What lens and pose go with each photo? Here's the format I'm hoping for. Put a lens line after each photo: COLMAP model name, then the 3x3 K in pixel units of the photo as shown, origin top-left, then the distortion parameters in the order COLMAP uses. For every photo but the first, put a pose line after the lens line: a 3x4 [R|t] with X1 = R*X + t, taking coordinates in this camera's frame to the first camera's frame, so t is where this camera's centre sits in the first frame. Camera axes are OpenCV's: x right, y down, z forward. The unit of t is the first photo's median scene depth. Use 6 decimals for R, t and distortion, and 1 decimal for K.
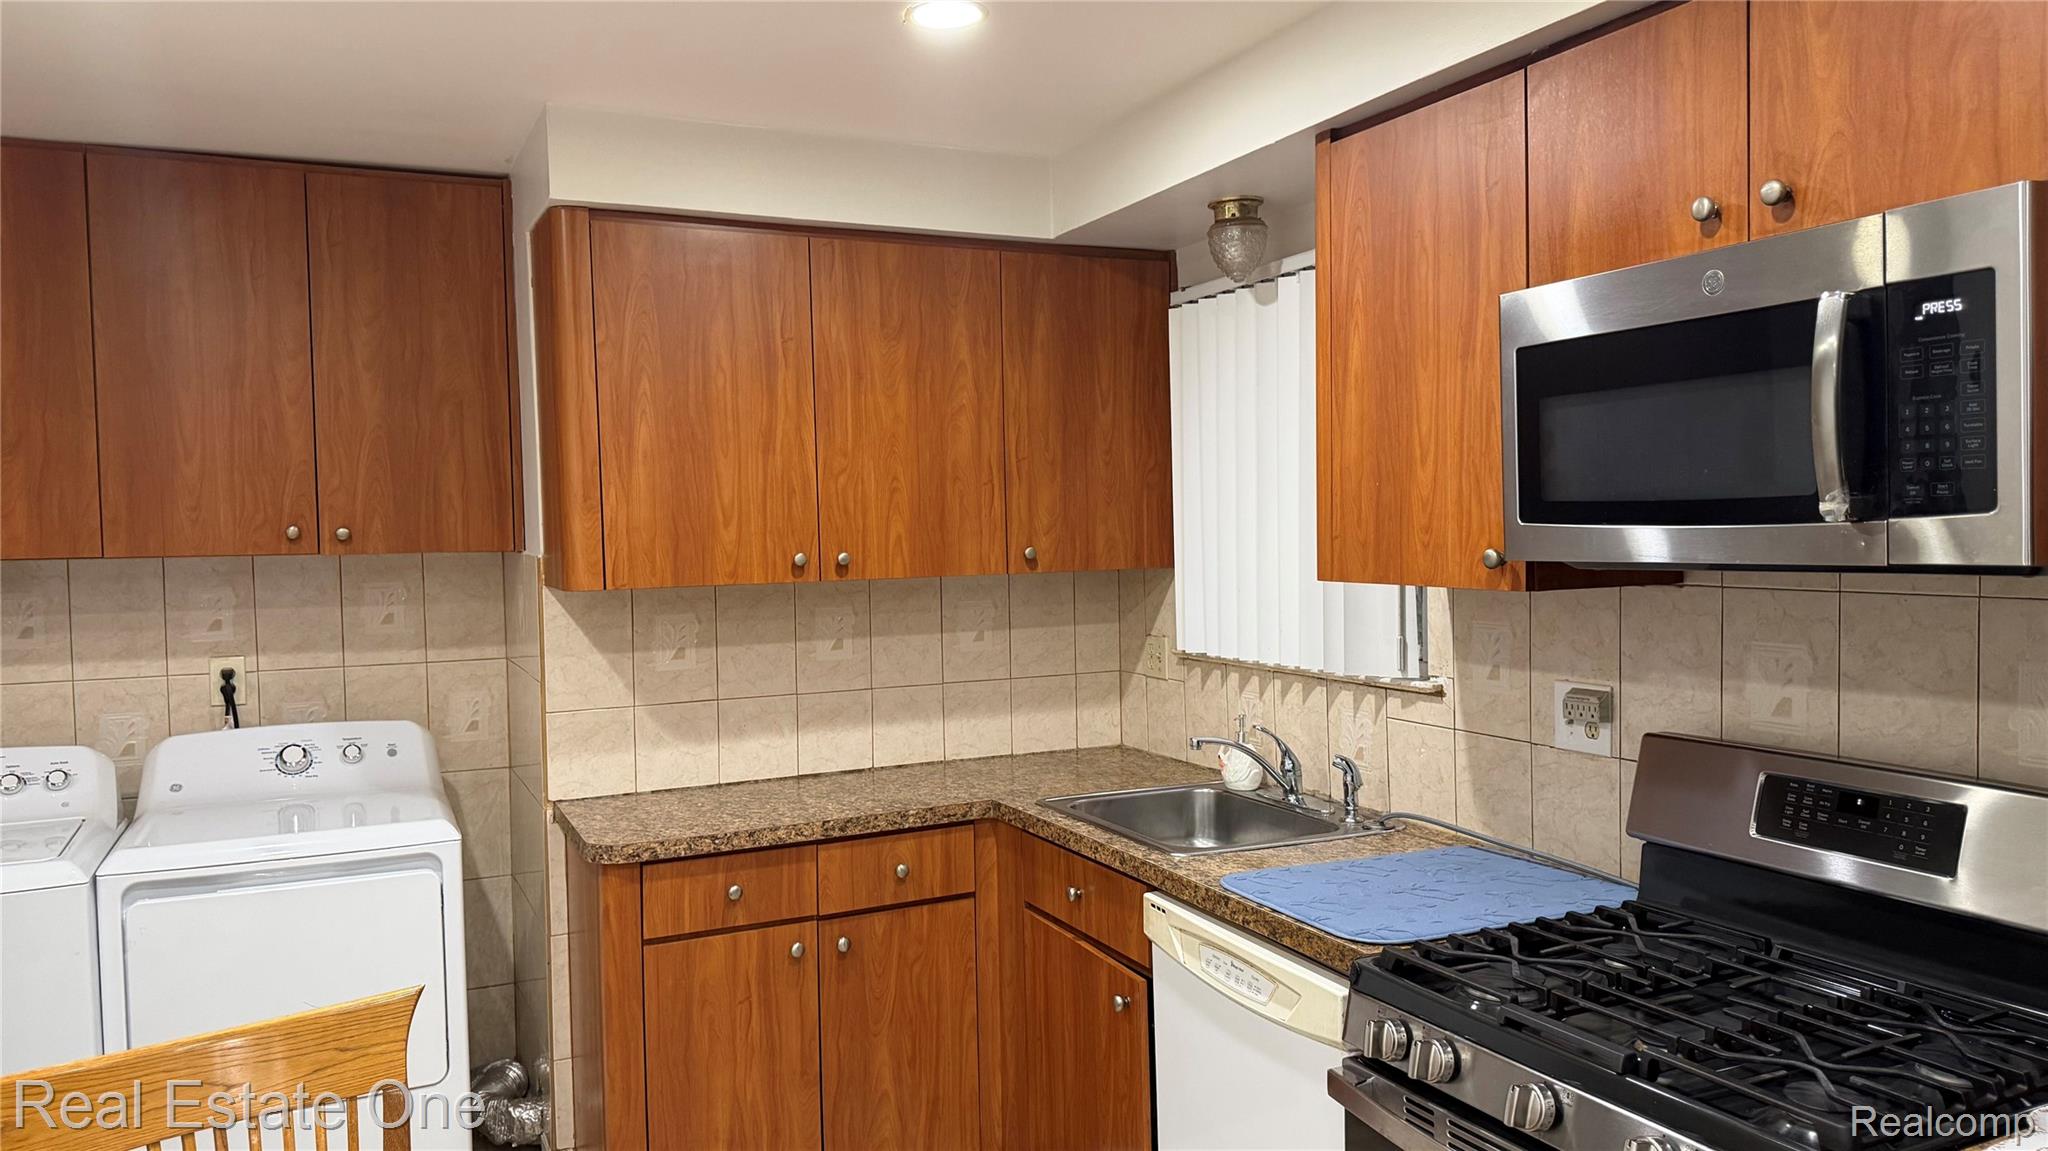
lens RADIAL K [[1442.9, 0, 1026.3], [0, 1442.9, 581.5], [0, 0, 1]] dist [0.179376, -0.364704]
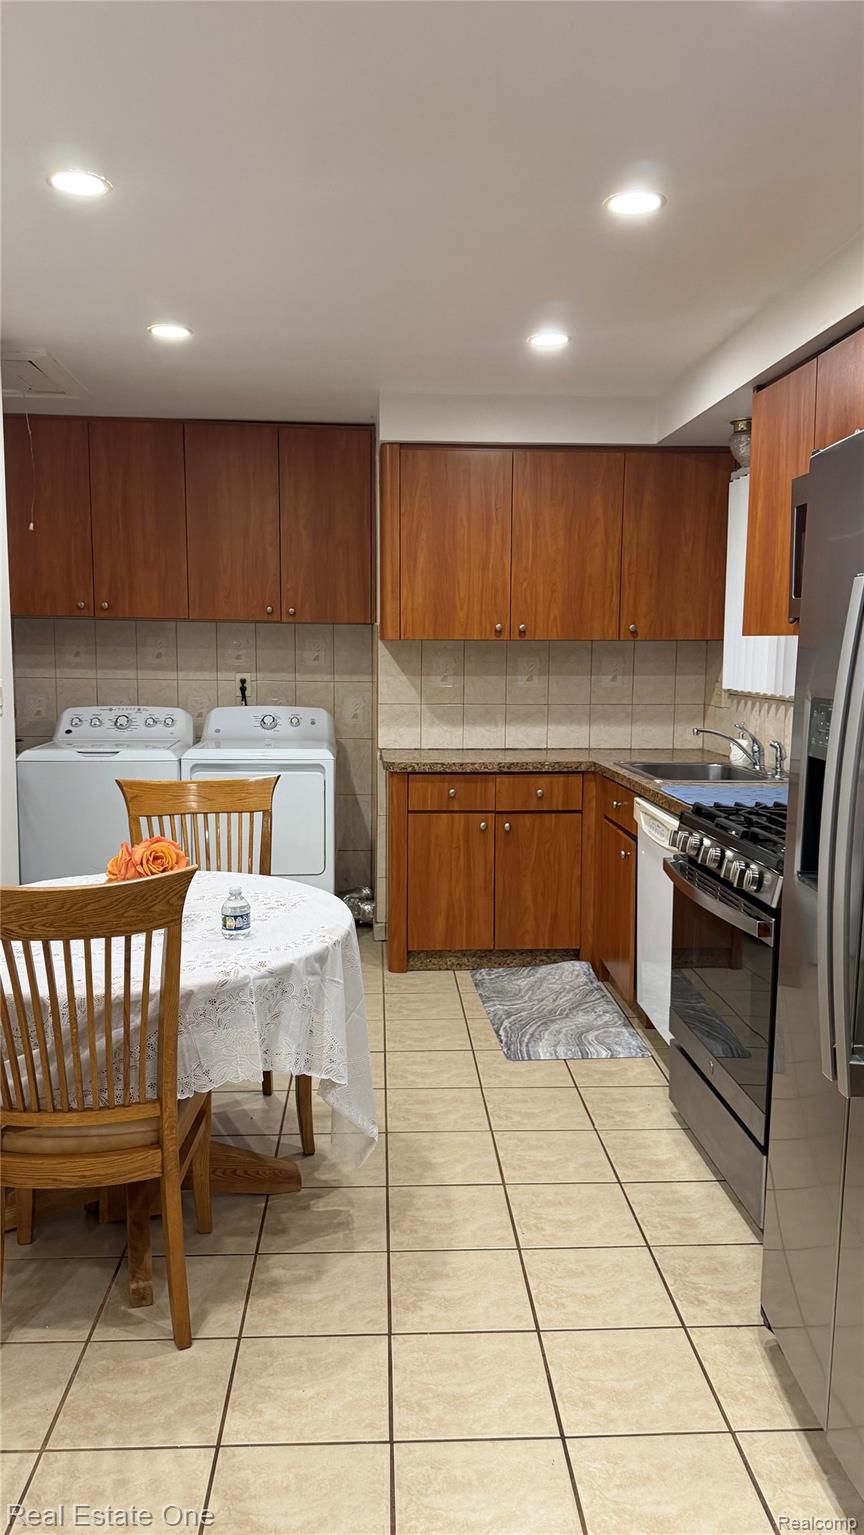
lens RADIAL K [[1081.4, 0, 427.6], [0, 1081.4, 766.4], [0, 0, 1]] dist [0.179376, -0.364704]
pose [[0.931513, 0.066904, -0.357503, 0.262436], [-0.040891, 0.995969, 0.079840, 0.053685], [0.361403, -0.059754, 0.930493, -0.342460]]
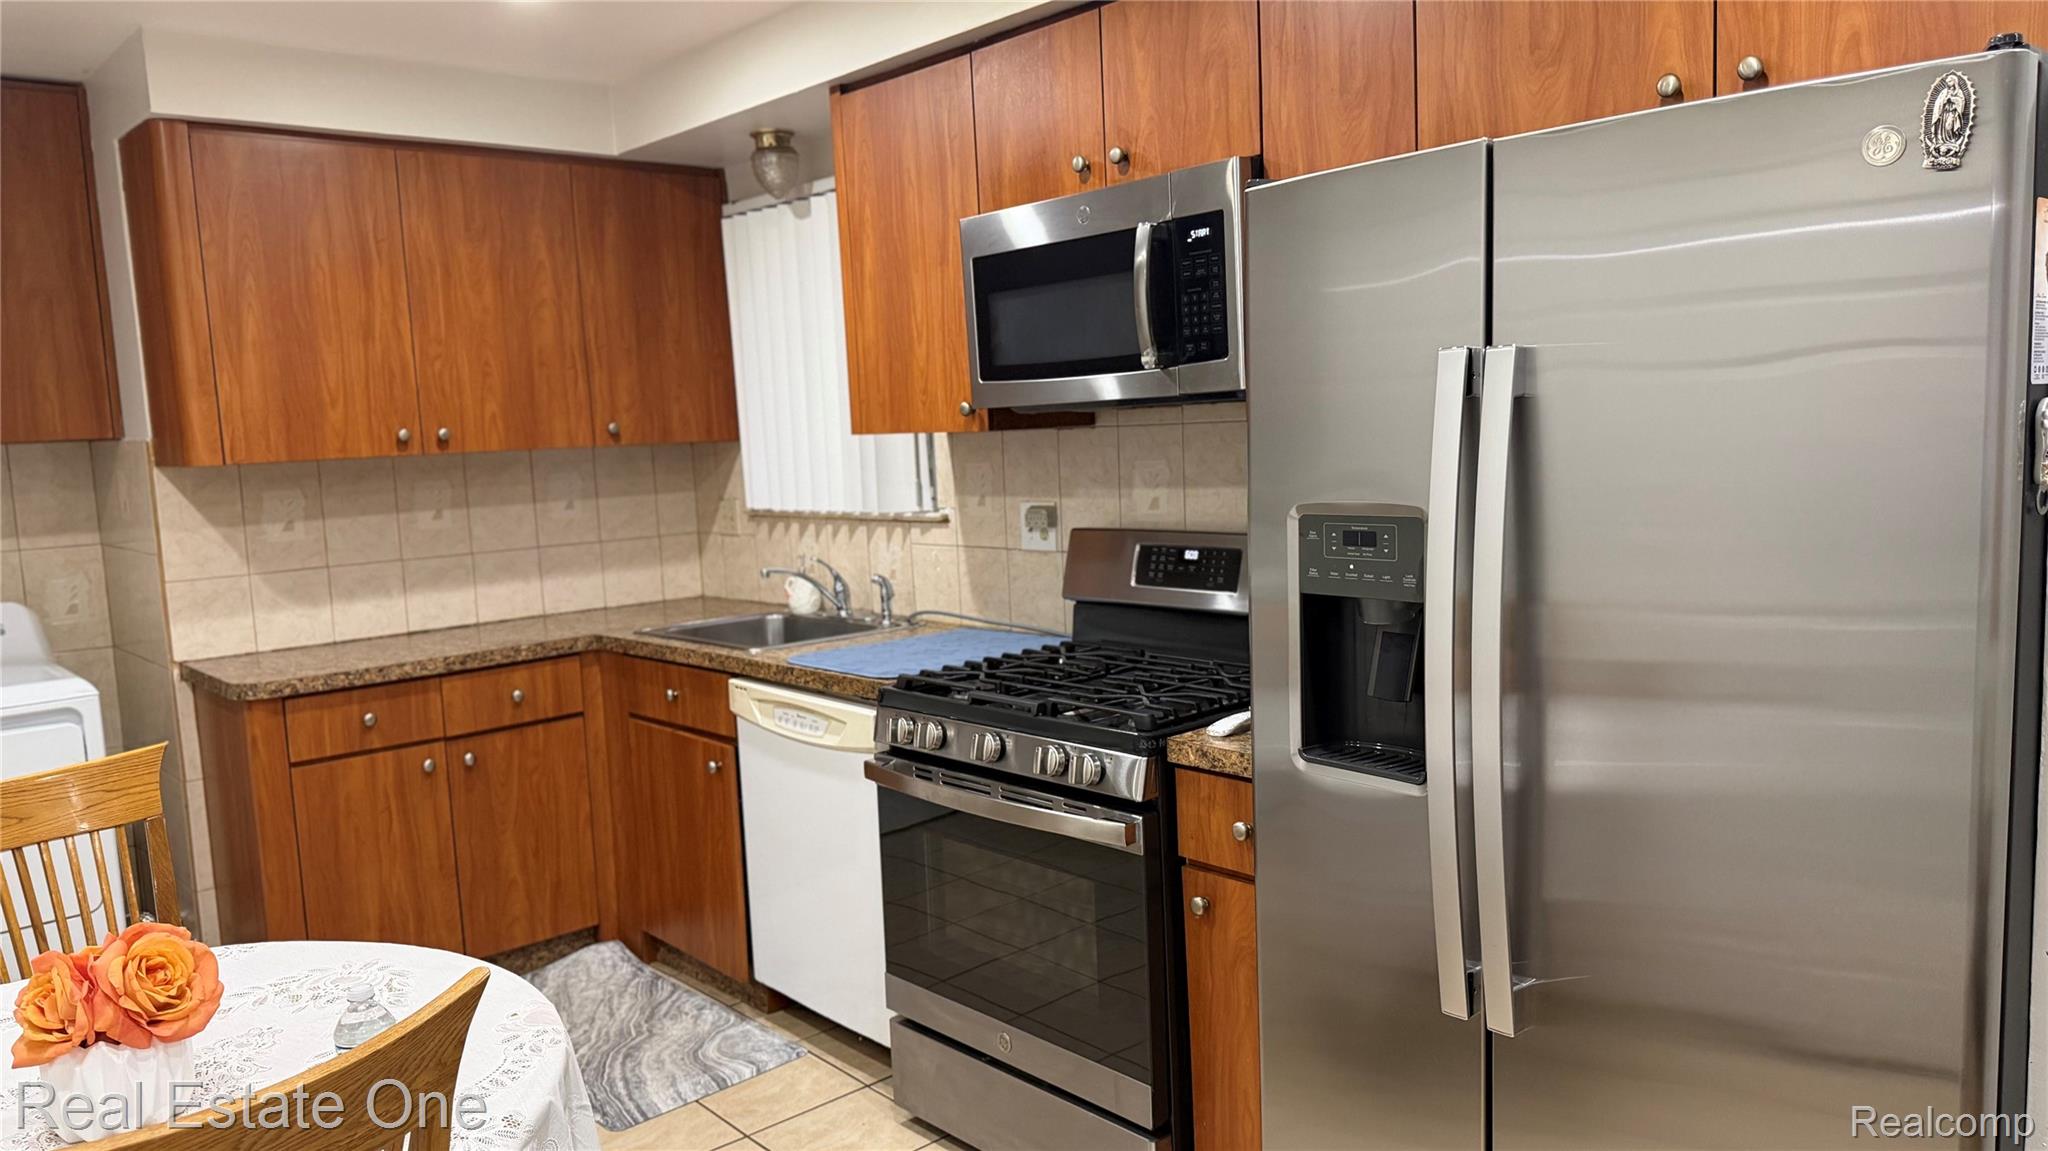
lens RADIAL K [[1455.1, 0, 1018.5], [0, 1455.1, 585.1], [0, 0, 1]] dist [0.177363, -0.373027]
pose [[0.958008, -0.055802, 0.281261, -0.026816], [0.038237, 0.996982, 0.067561, 0.040055], [-0.284182, -0.053970, 0.957250, -0.248909]]
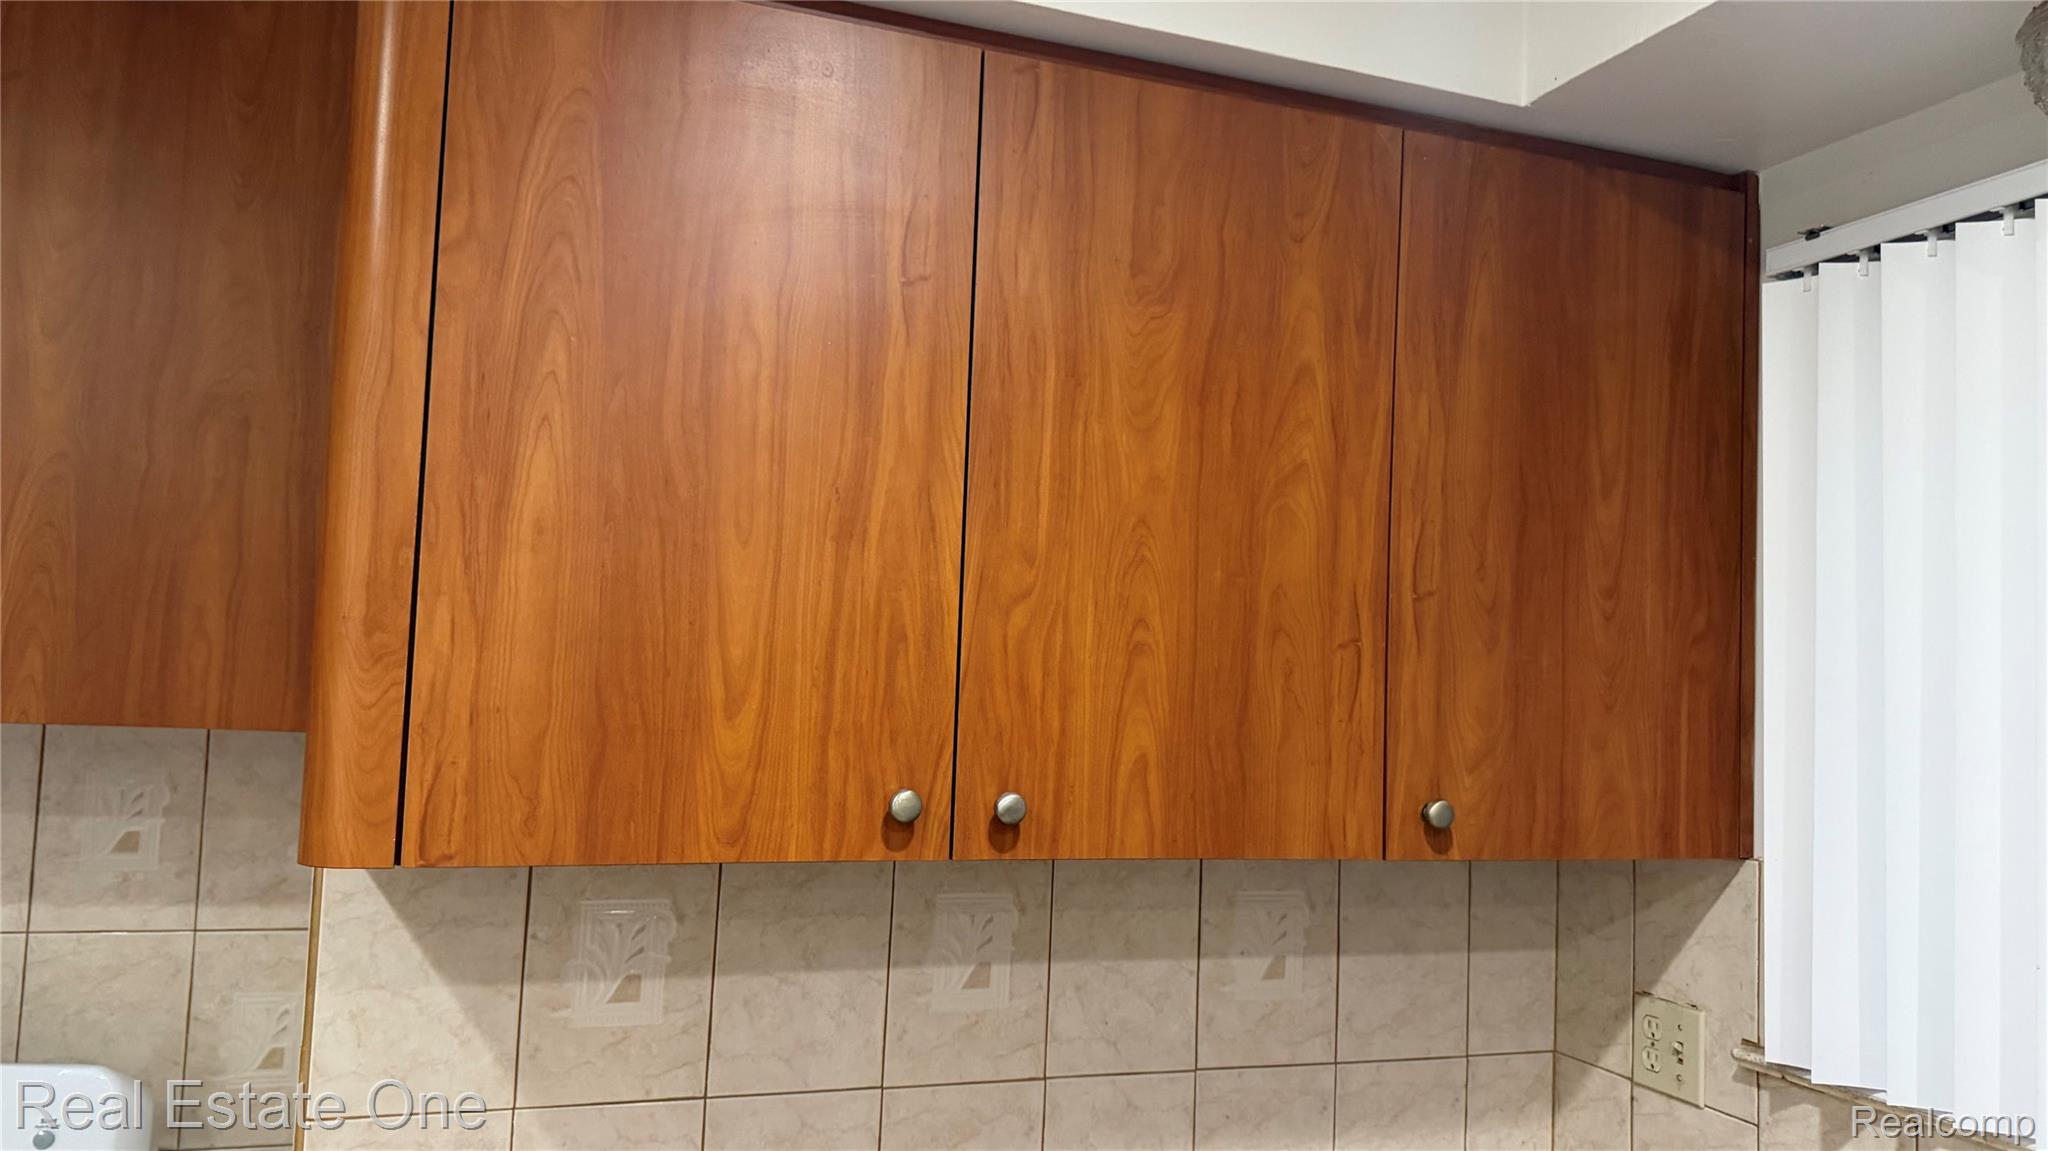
lens RADIAL K [[1460.8, 0, 1024.0], [0, 1460.8, 575.5], [0, 0, 1]] dist [0.069882, -0.067601]
pose [[0.993545, 0.053487, -0.100042, -0.081874], [-0.064510, 0.991790, -0.110415, -0.034599], [0.093315, 0.116156, 0.988838, 0.565801]]
